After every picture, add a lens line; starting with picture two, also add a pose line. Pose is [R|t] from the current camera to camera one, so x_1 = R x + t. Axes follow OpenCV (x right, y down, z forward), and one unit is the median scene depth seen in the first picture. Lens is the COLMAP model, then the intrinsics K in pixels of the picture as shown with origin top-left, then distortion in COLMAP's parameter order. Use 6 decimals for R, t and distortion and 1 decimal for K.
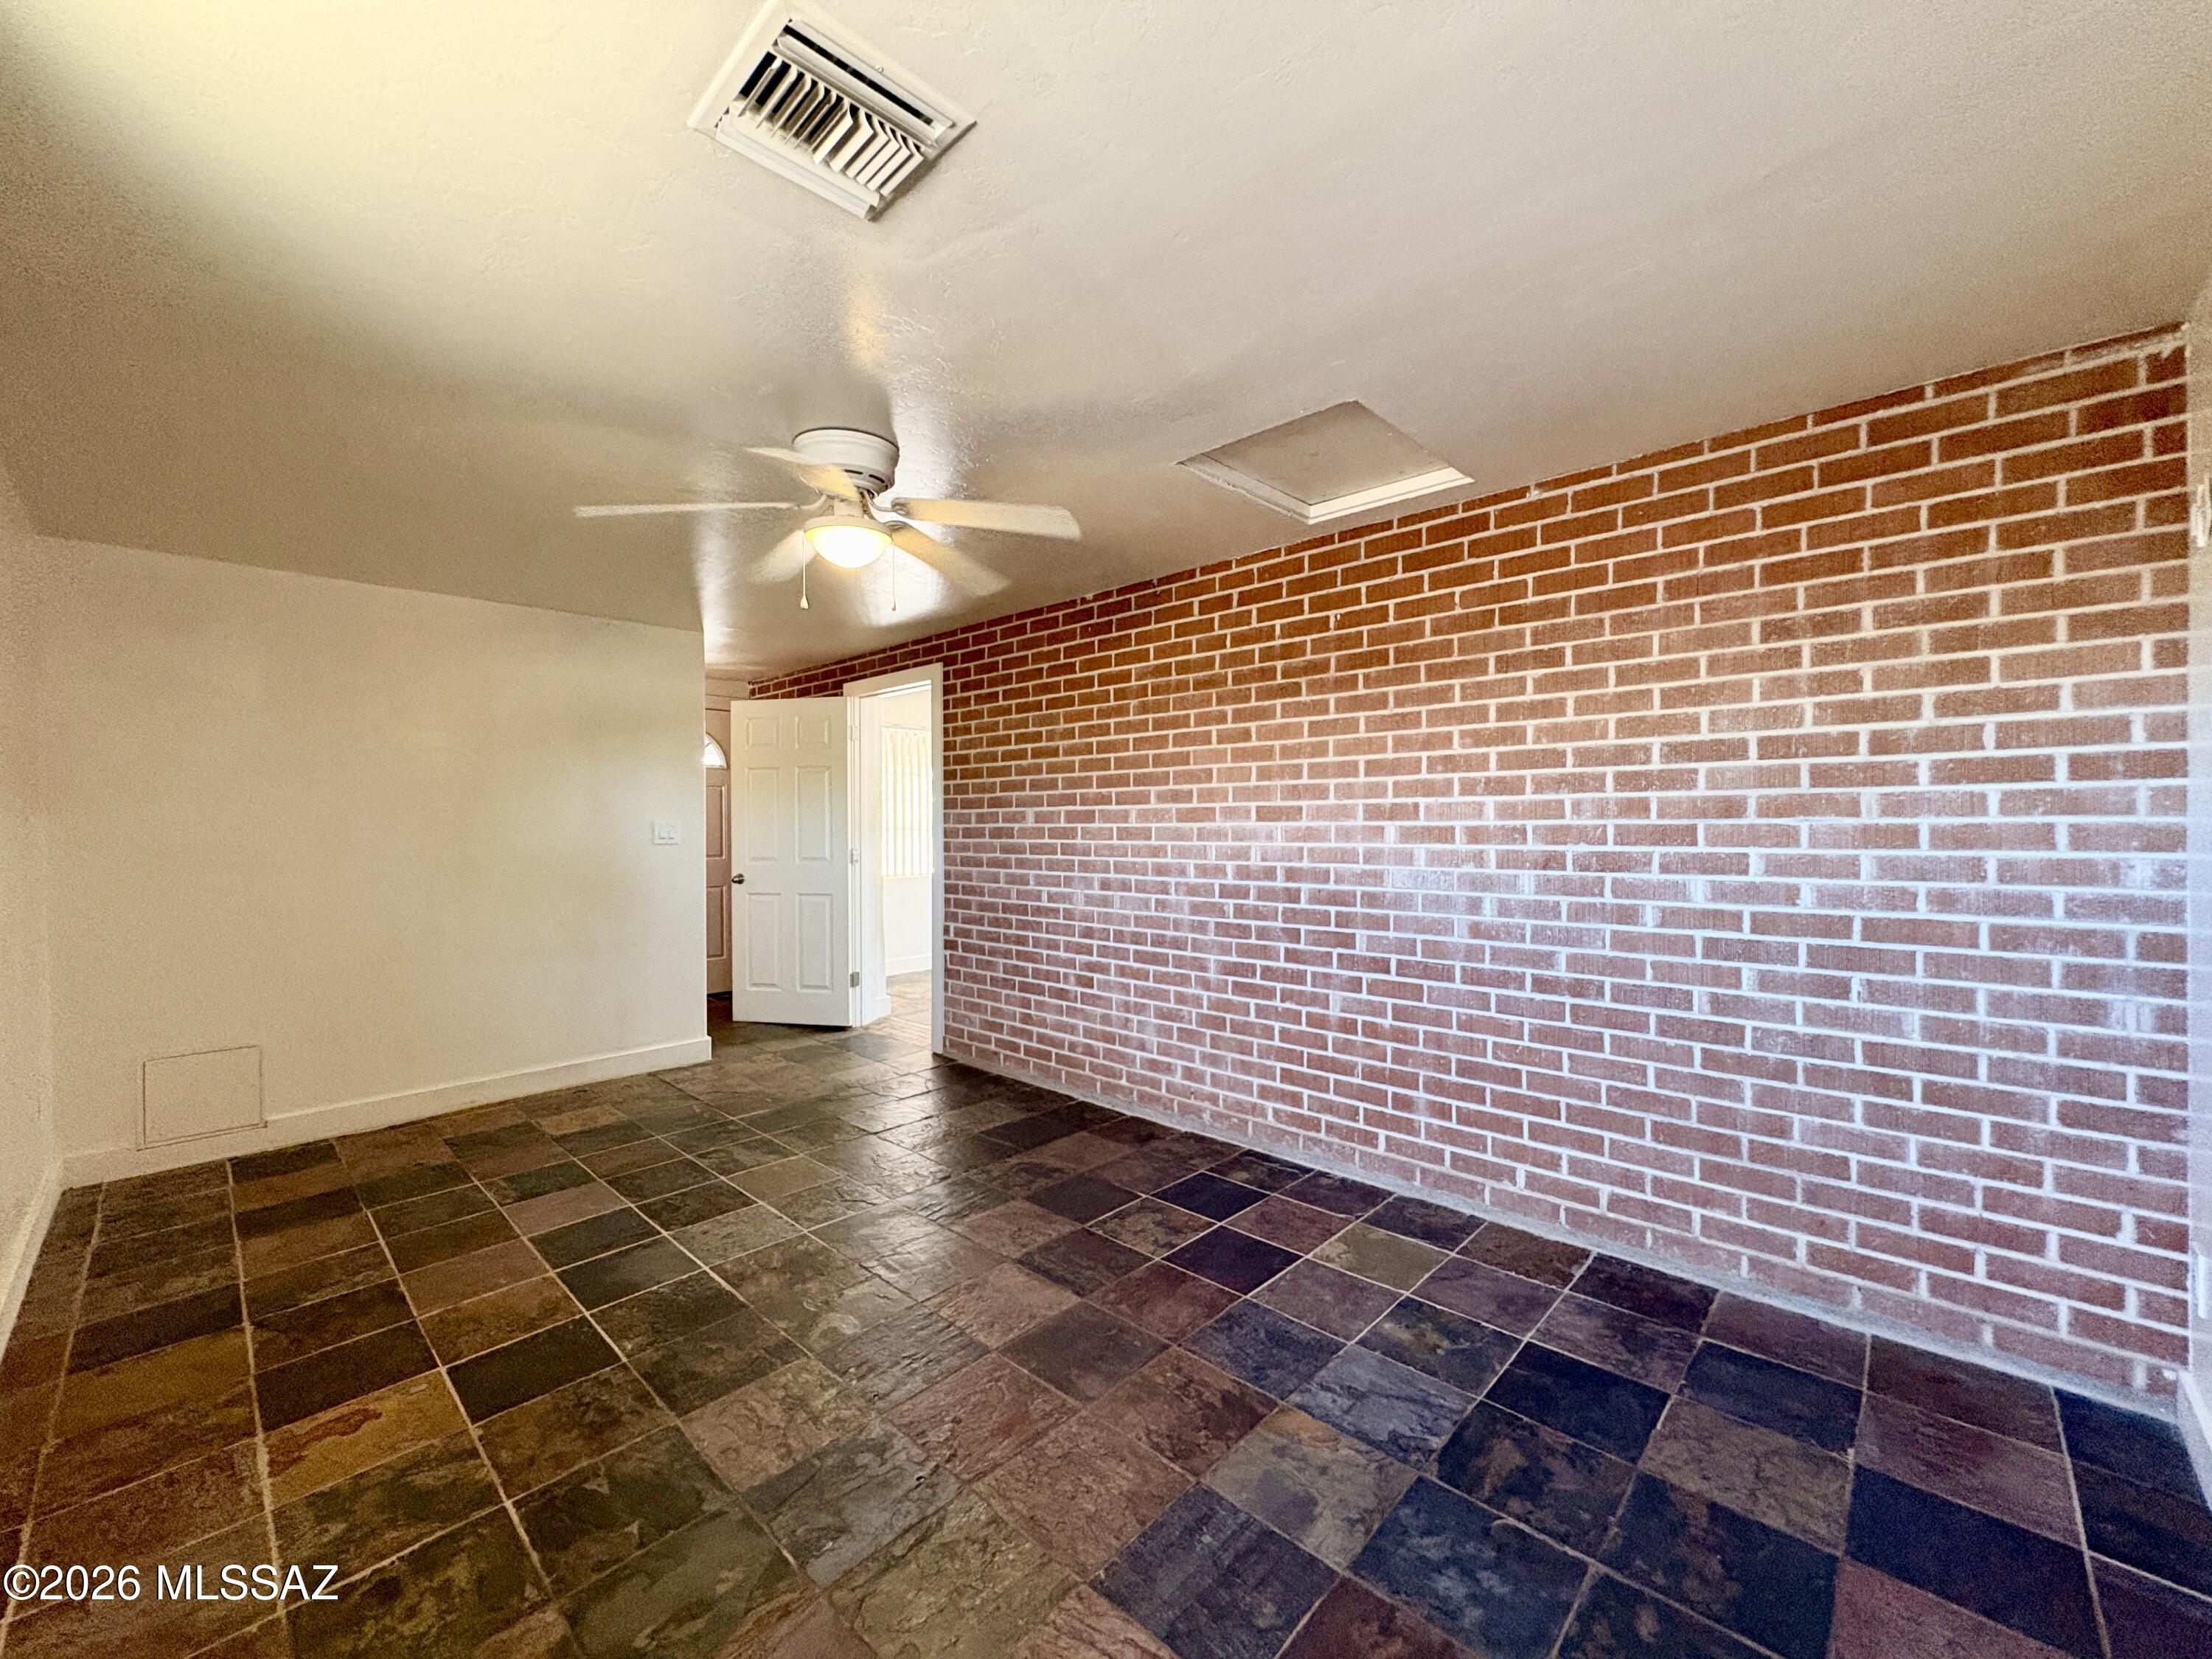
lens RADIAL K [[878.3, 0, 1107.4], [0, 878.3, 829.4], [0, 0, 1]] dist [0.000973, -0.000022]
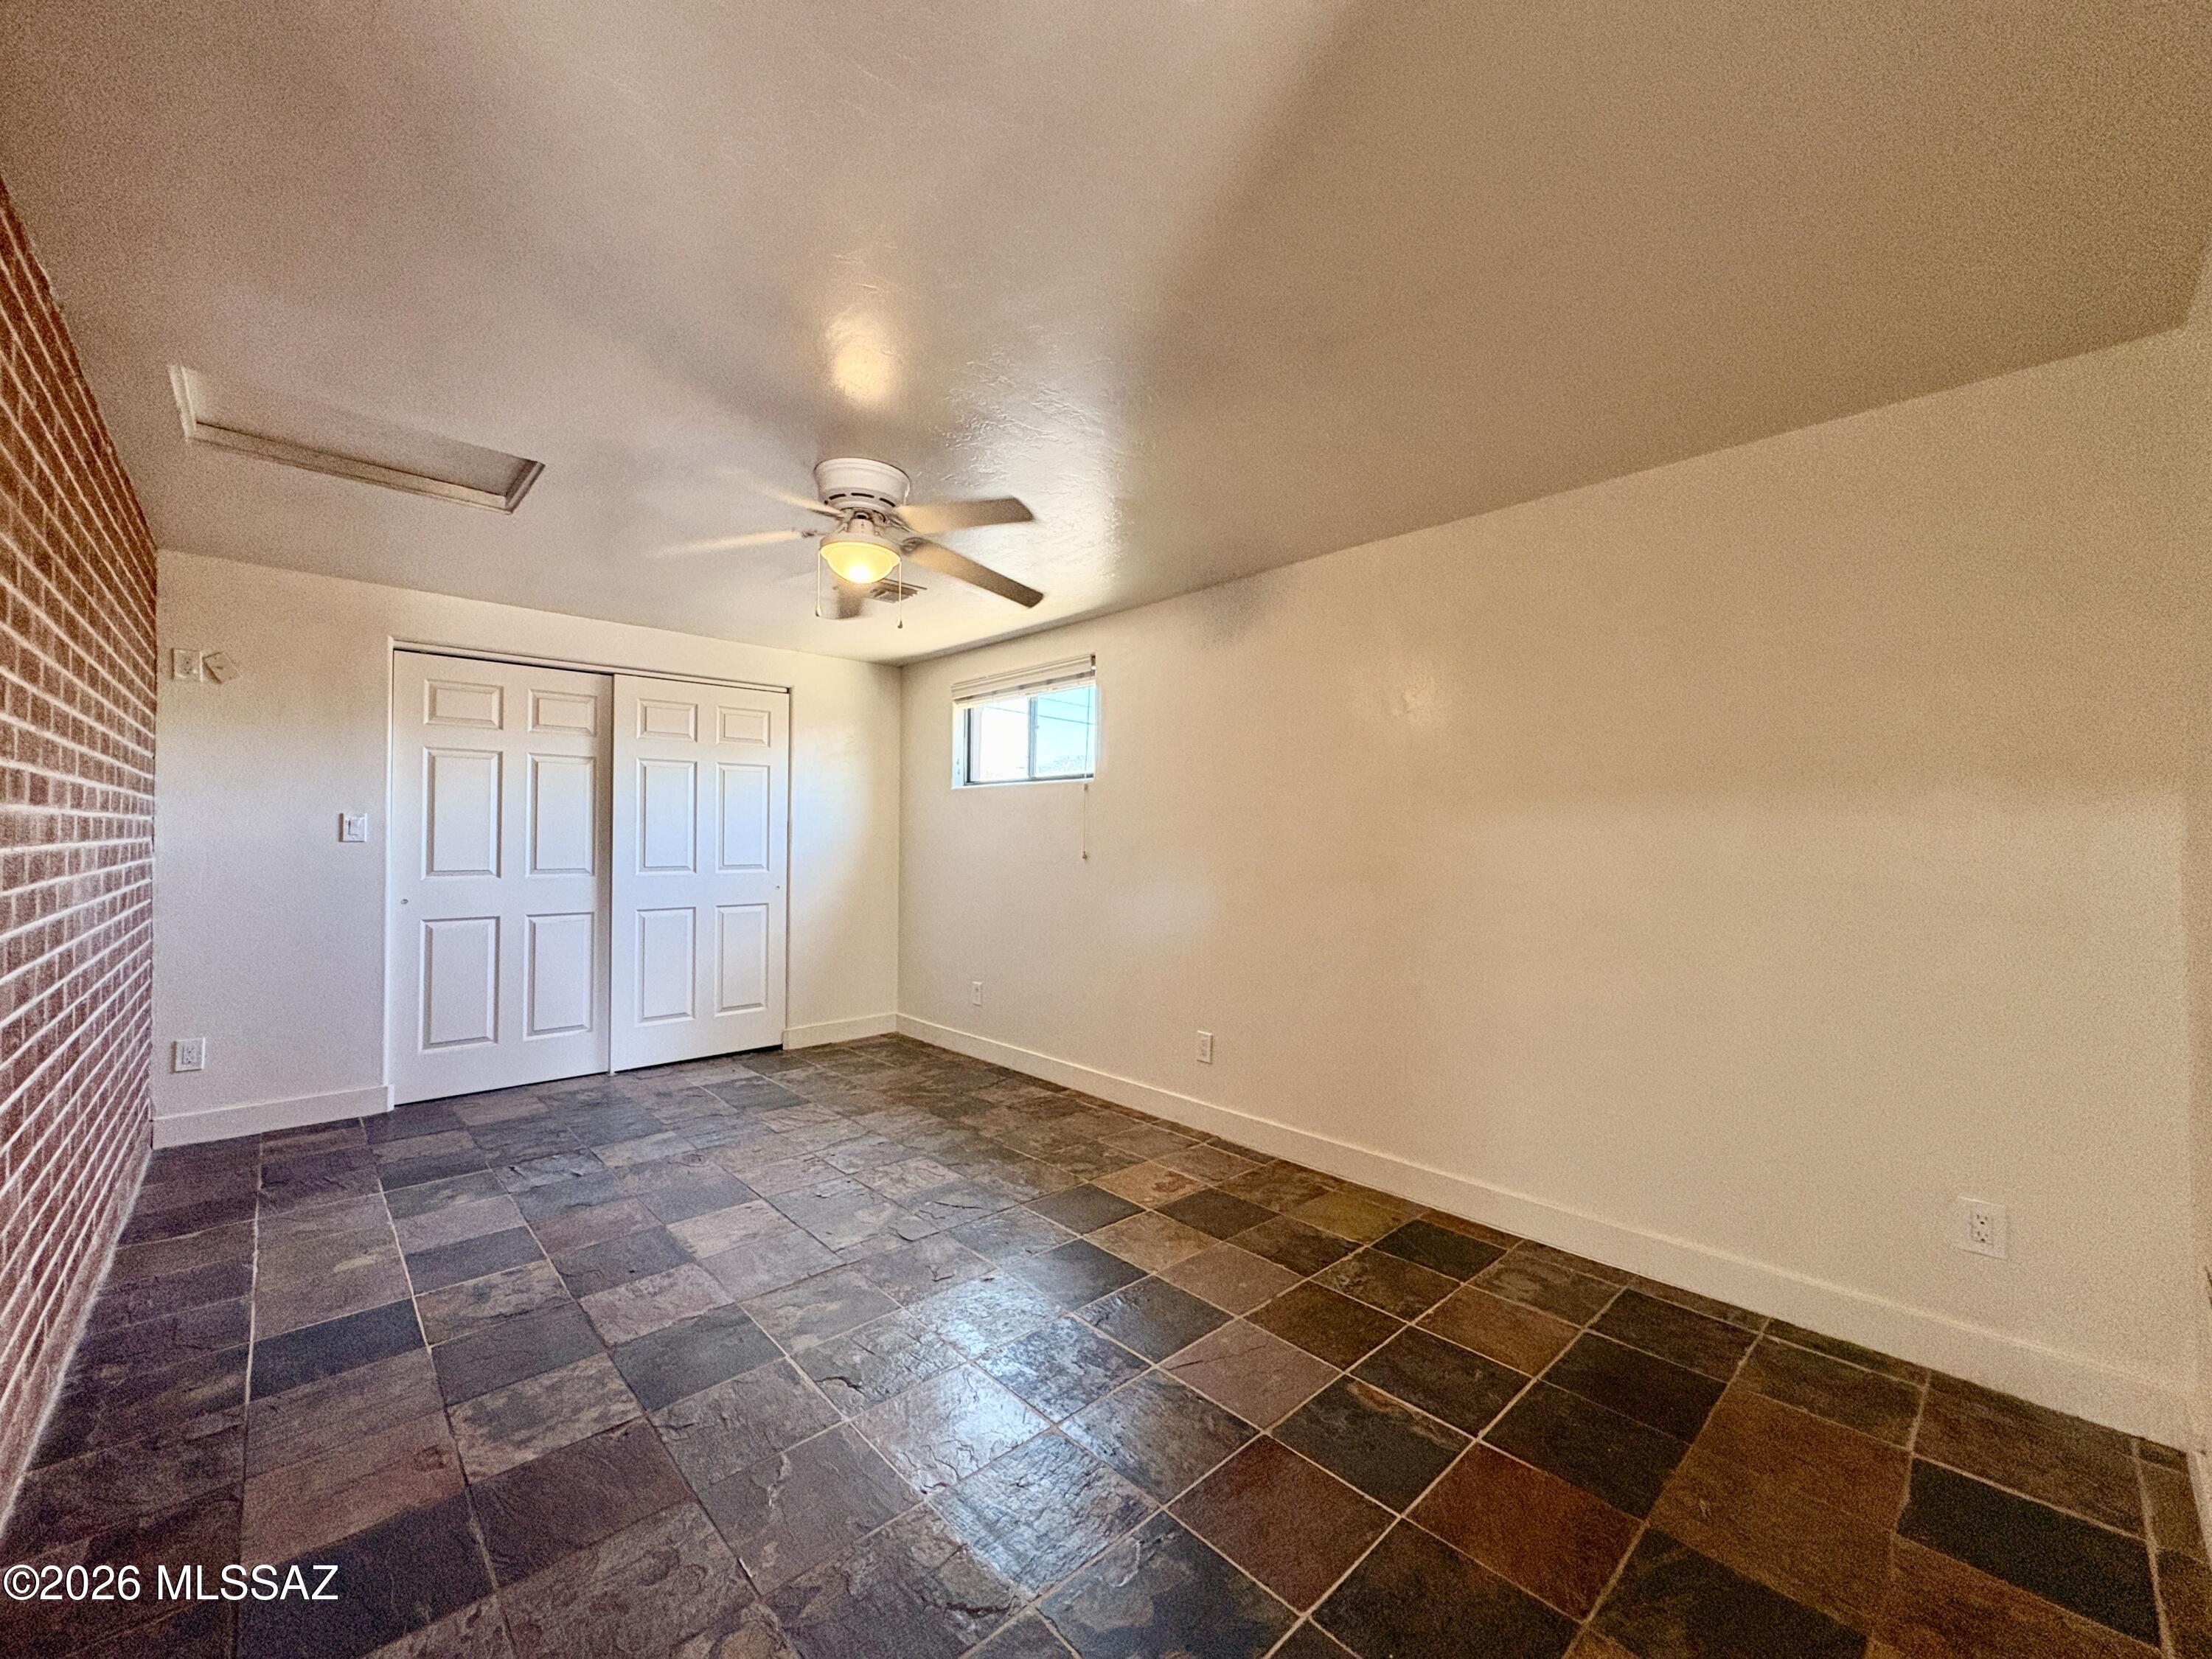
lens RADIAL K [[878.3, 0, 1107.4], [0, 878.3, 829.4], [0, 0, 1]] dist [0.000973, -0.000022]
pose [[-0.997849, -0.000252, 0.065552, -0.455942], [-0.000290, 1.000000, -0.000568, 0.005693], [-0.065552, -0.000586, -0.997849, 1.399447]]
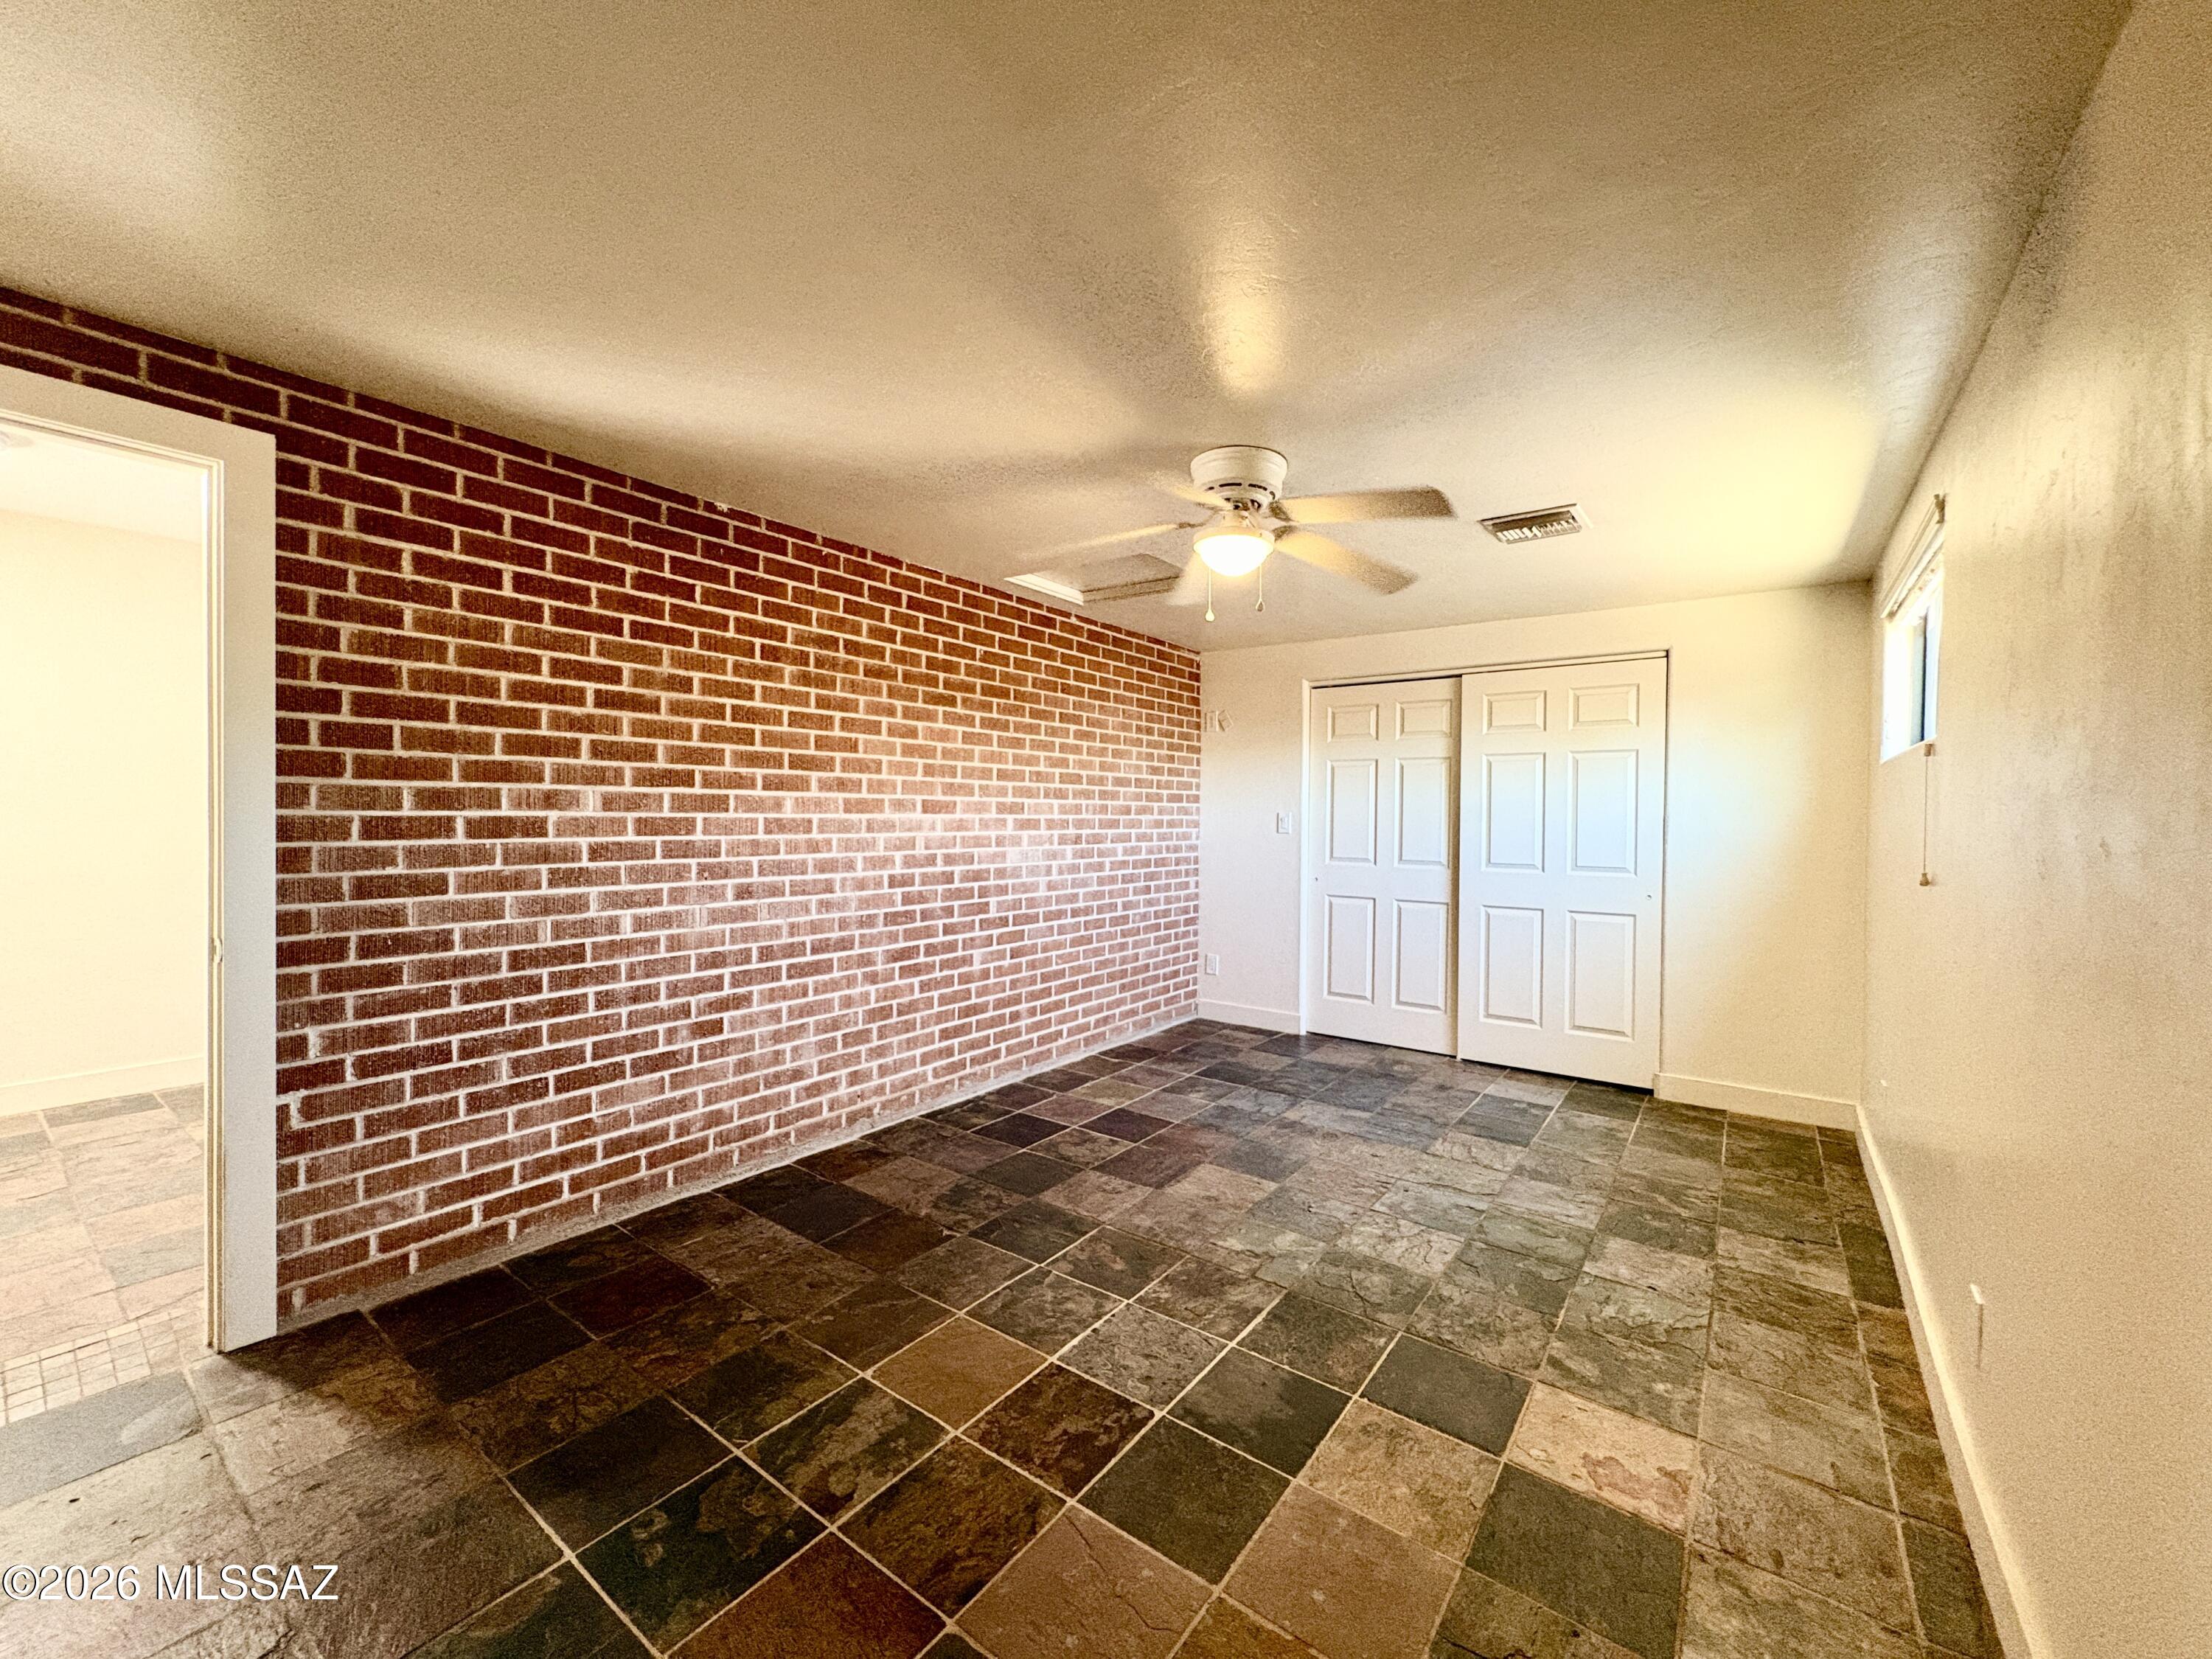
lens RADIAL K [[878.3, 0, 1107.4], [0, 878.3, 829.4], [0, 0, 1]] dist [0.000973, -0.000022]
pose [[-0.115505, -0.011692, 0.993238, -0.903917], [-0.002443, 0.999931, 0.011486, -0.002340], [-0.993304, -0.001100, -0.115526, 0.863268]]
